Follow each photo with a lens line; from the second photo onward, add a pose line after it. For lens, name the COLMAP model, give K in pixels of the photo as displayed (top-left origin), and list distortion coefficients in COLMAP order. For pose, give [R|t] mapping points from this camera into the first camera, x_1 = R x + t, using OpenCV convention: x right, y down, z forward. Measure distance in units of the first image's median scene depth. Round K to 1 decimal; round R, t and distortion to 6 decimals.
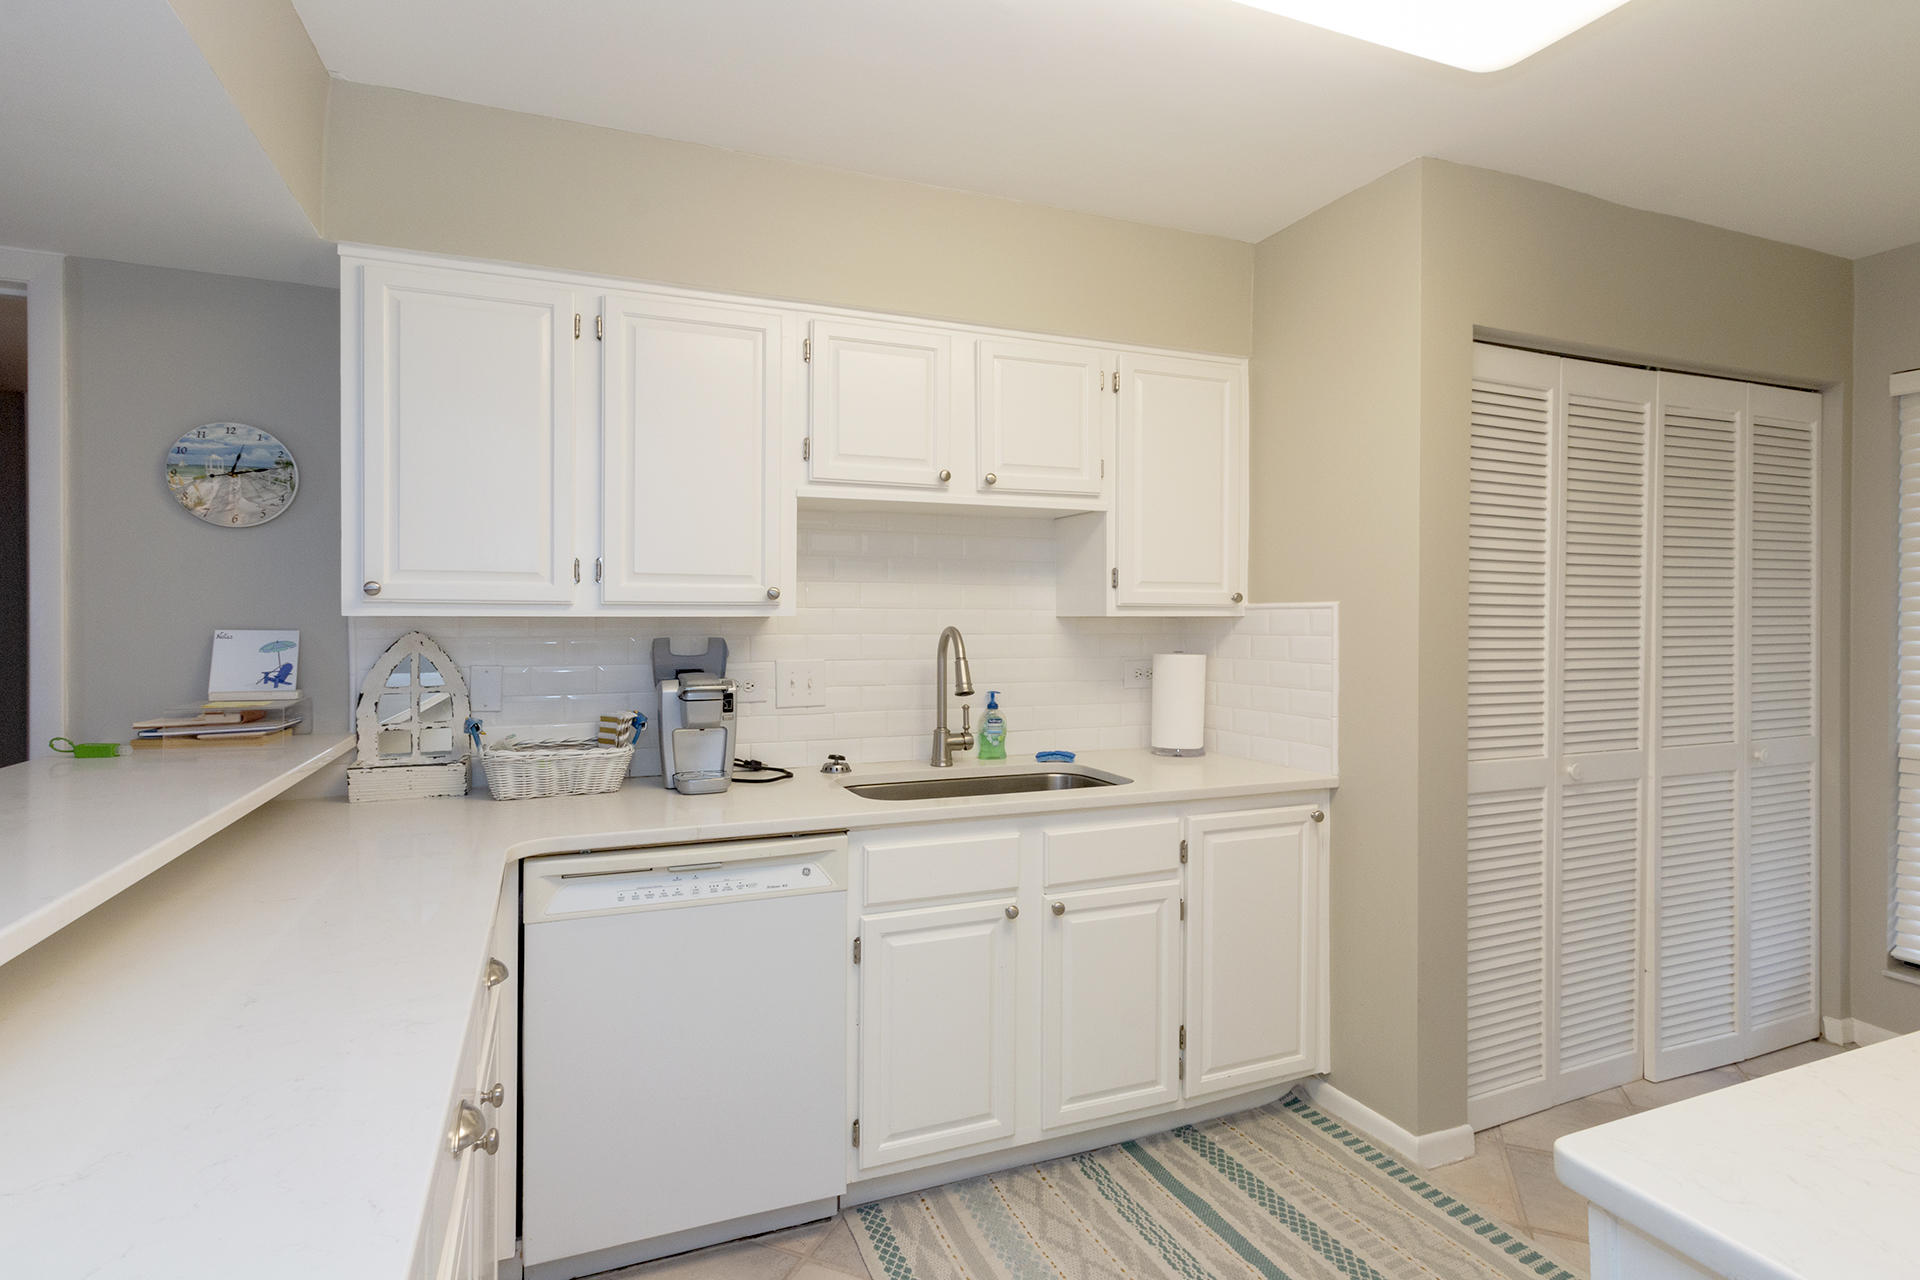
lens RADIAL K [[883.7, 0, 960.5], [0, 883.7, 617.9], [0, 0, 1]] dist [0.005144, 0.000297]
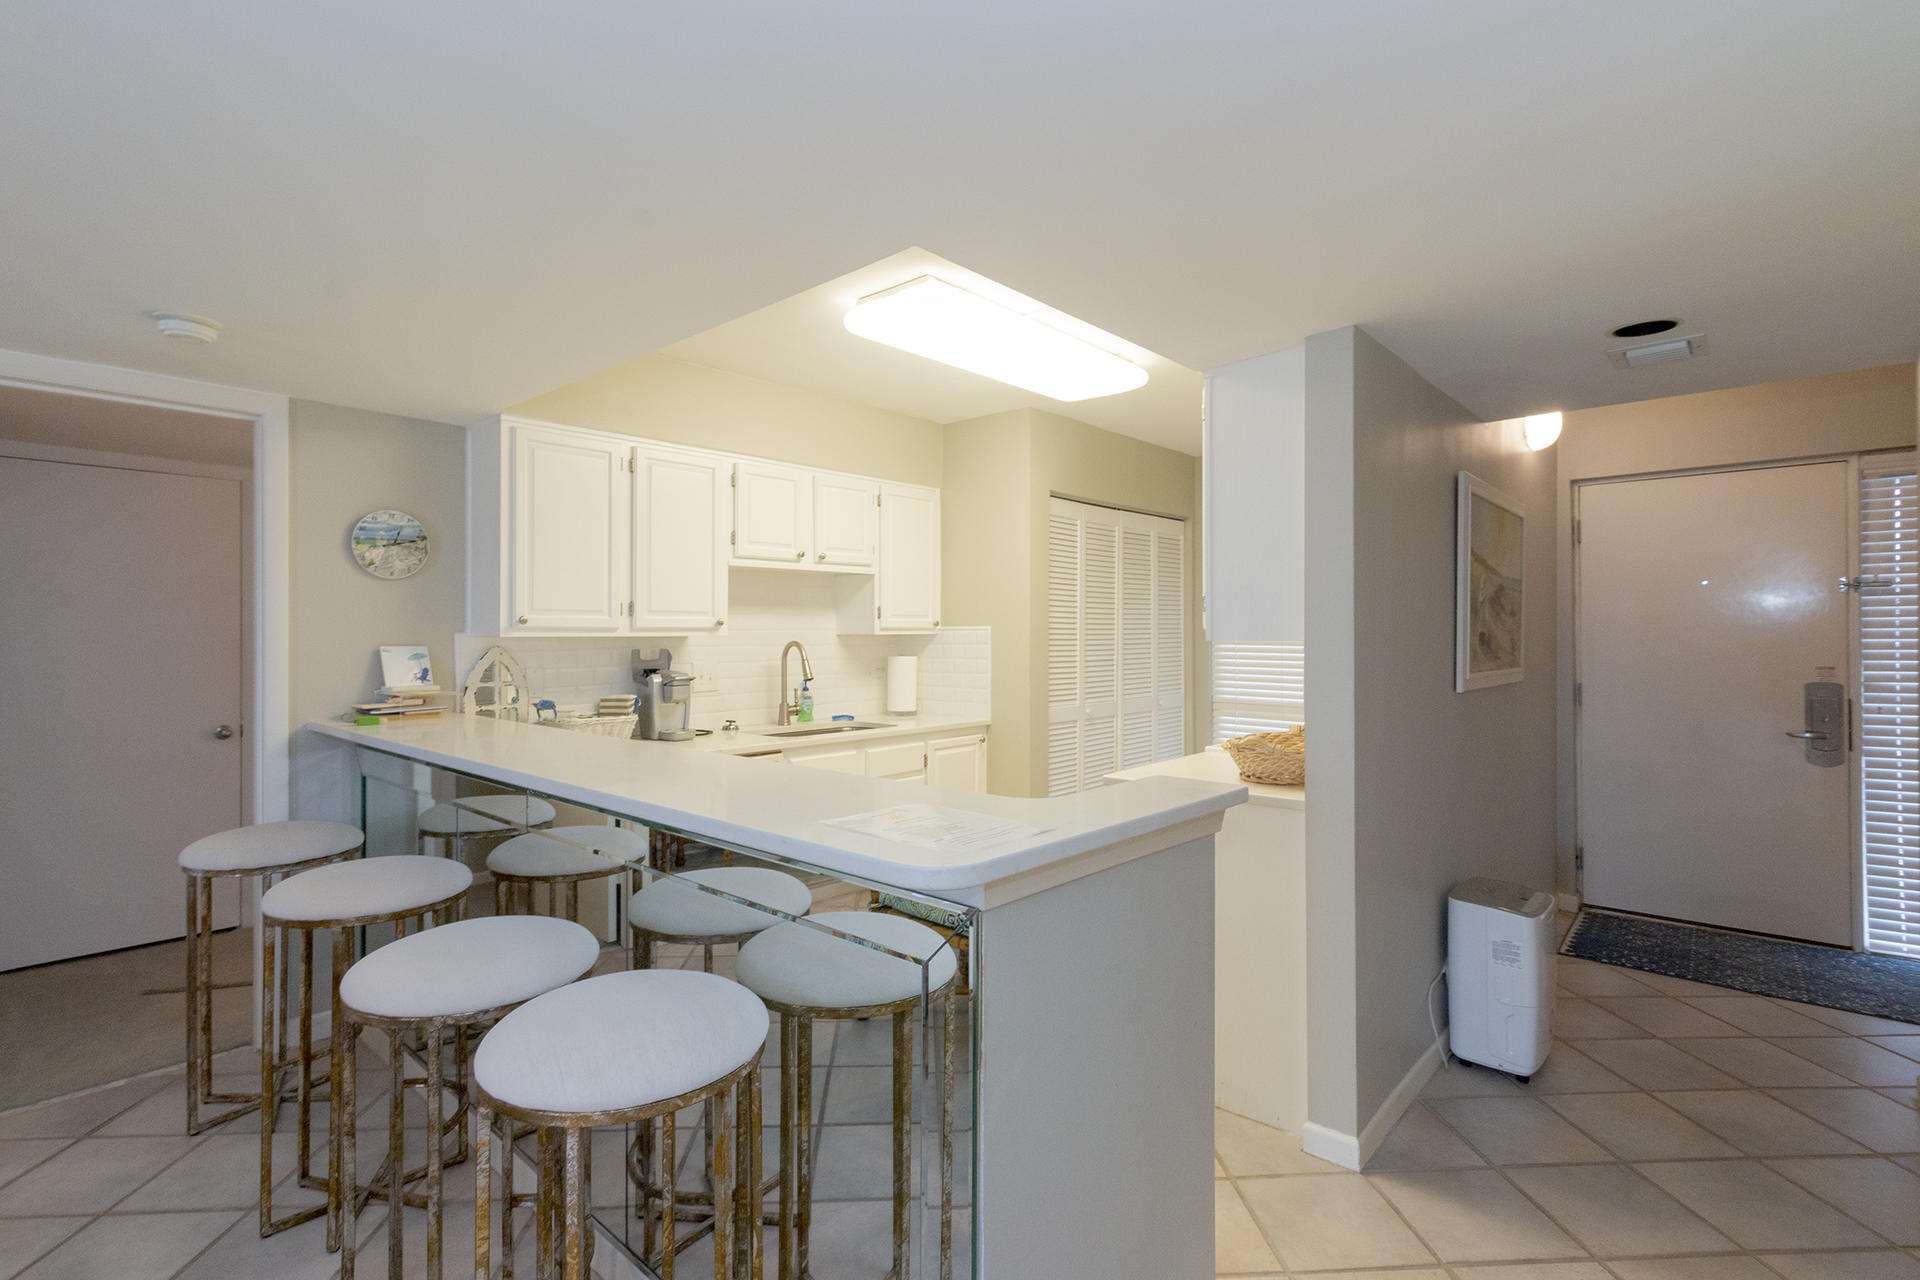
lens RADIAL K [[892.7, 0, 956.2], [0, 892.7, 628.6], [0, 0, 1]] dist [0.006836, 0.000048]
pose [[0.877046, -0.000741, 0.480405, -0.593140], [0.003963, 0.999976, -0.005691, -0.003413], [-0.480389, 0.006895, 0.877028, -0.684267]]
